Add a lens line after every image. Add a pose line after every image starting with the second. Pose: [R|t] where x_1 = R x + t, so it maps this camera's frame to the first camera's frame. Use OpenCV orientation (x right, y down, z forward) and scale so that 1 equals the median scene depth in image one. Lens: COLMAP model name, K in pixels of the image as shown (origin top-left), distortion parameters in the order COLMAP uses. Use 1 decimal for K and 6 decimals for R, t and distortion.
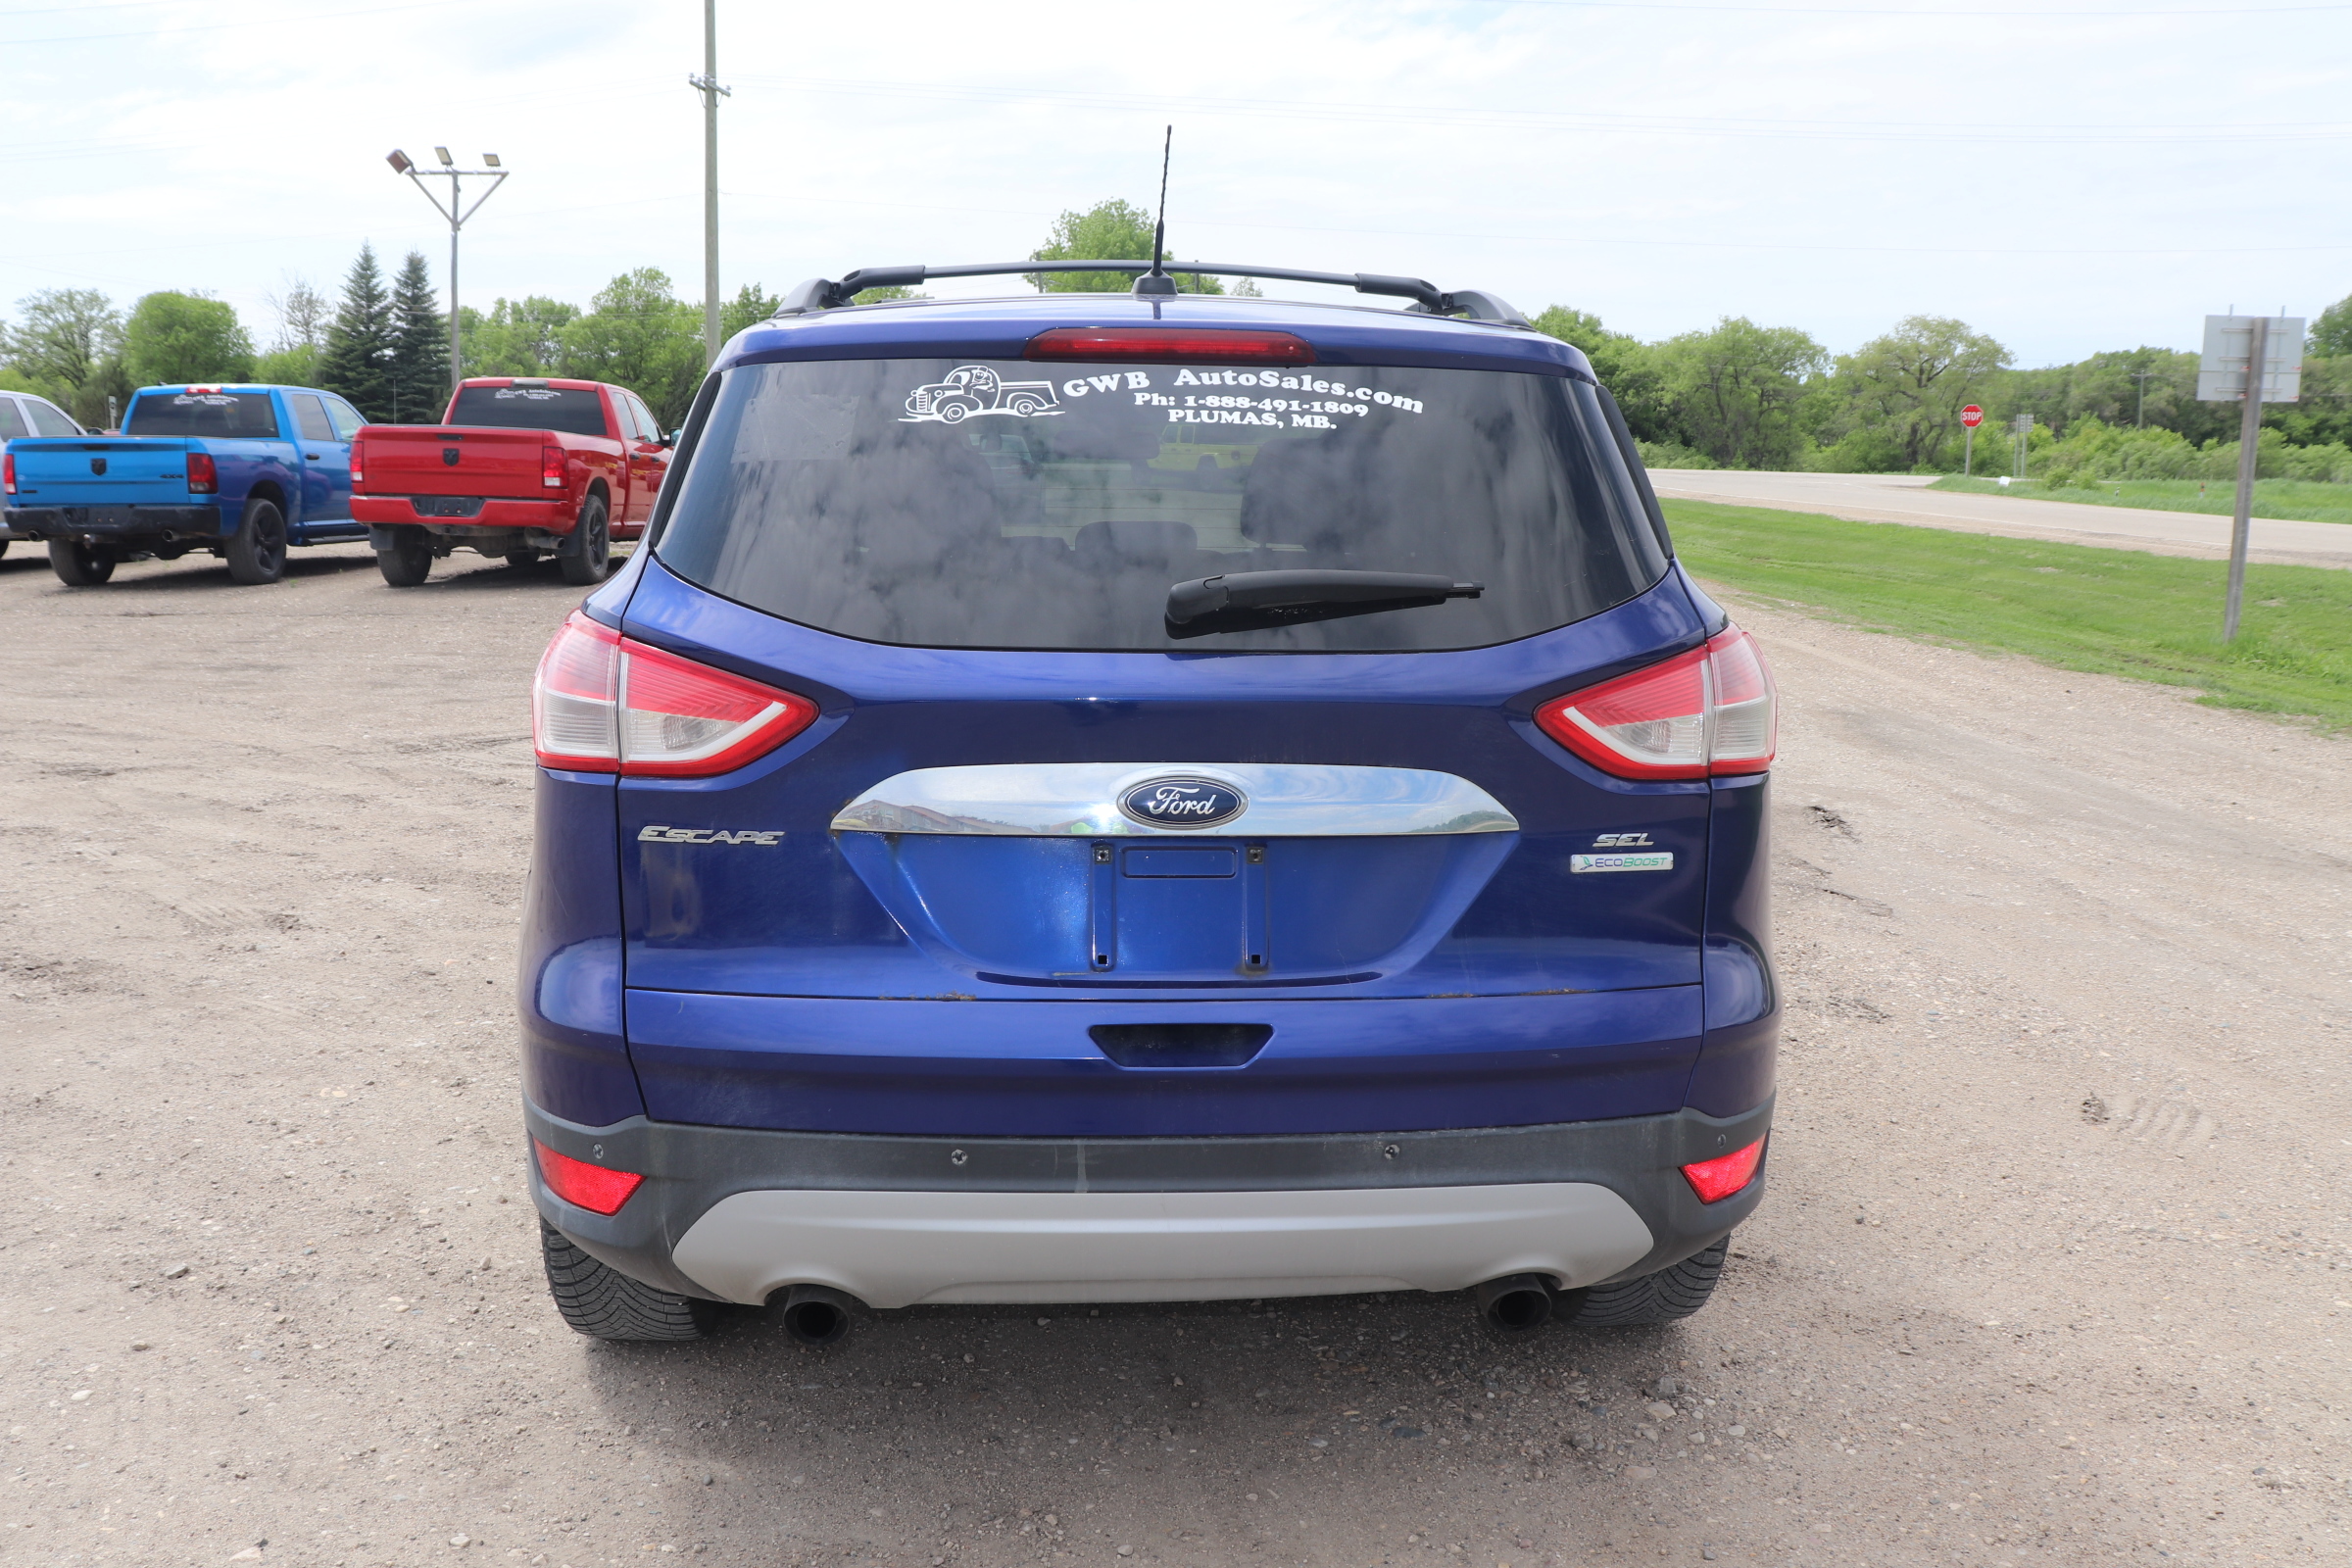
lens RADIAL K [[1987.6, 0, 1176.0], [0, 1987.6, 784.0], [0, 0, 1]] dist [-0.191048, 0.194038]
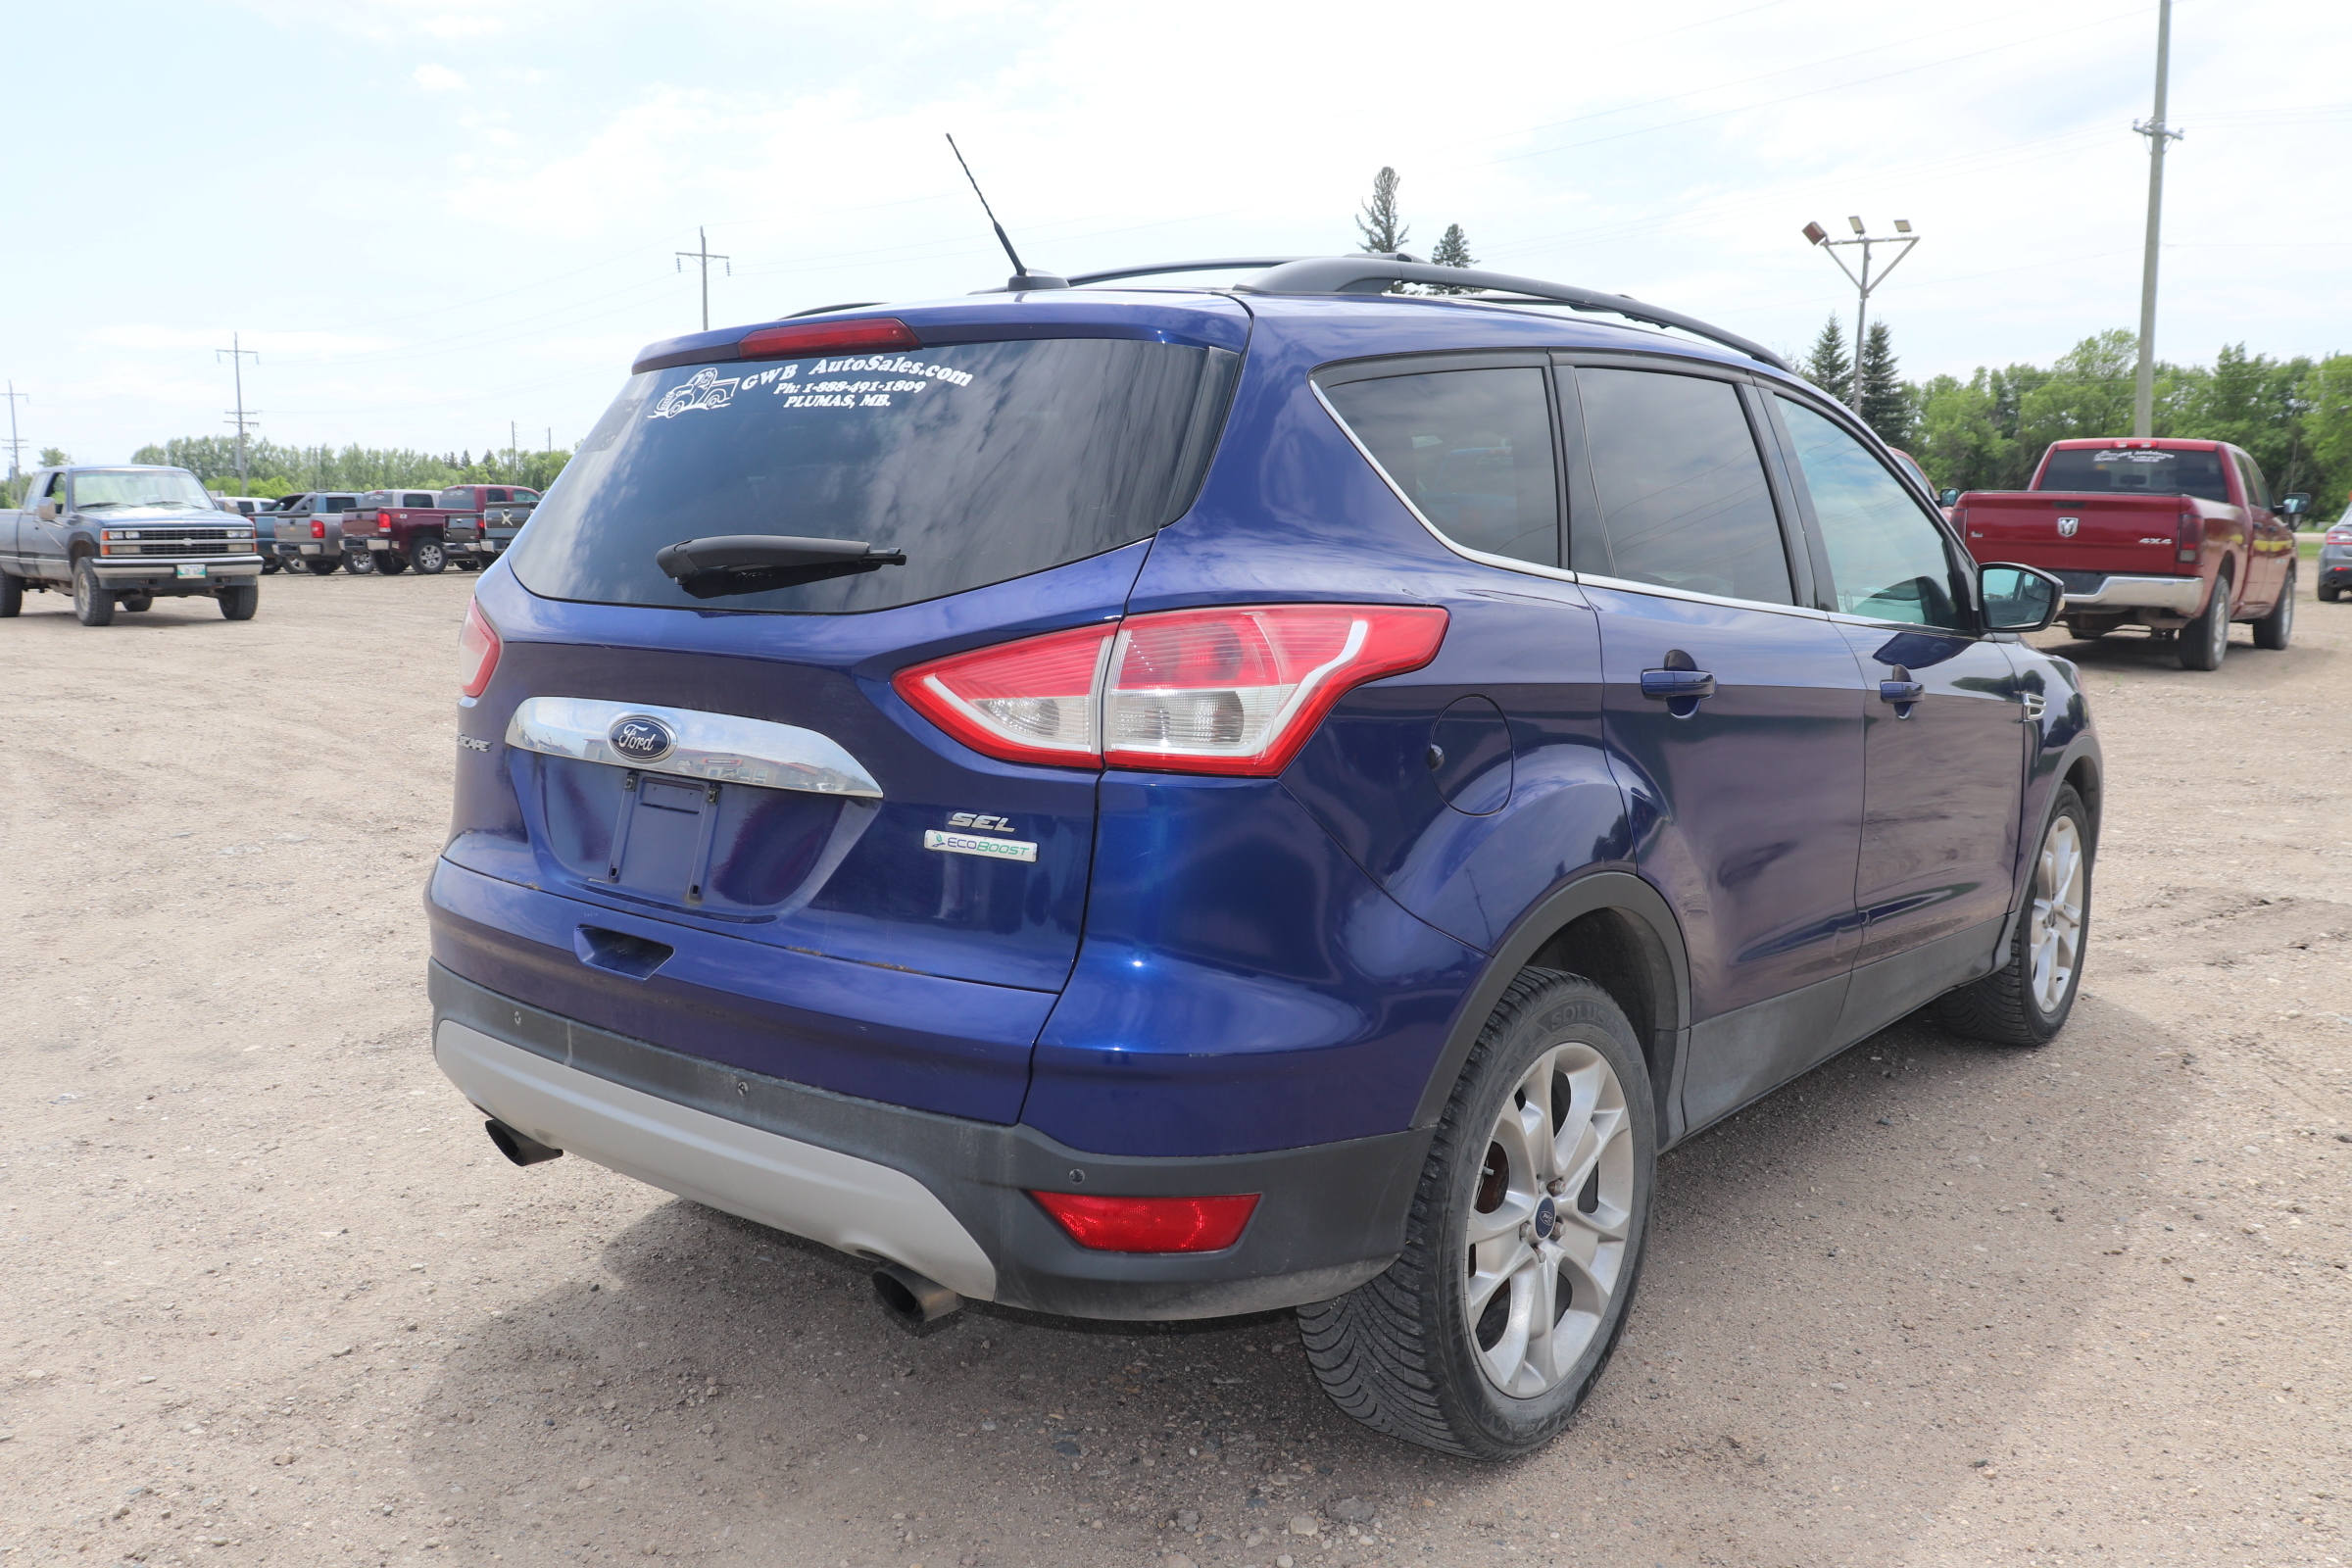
lens RADIAL K [[1987.6, 0, 1176.0], [0, 1987.6, 784.0], [0, 0, 1]] dist [-0.191048, 0.194038]
pose [[0.727685, 0.086495, -0.680436, 0.863800], [-0.111508, 0.993738, 0.007071, -0.006141], [0.676787, 0.070728, 0.732774, 0.339313]]
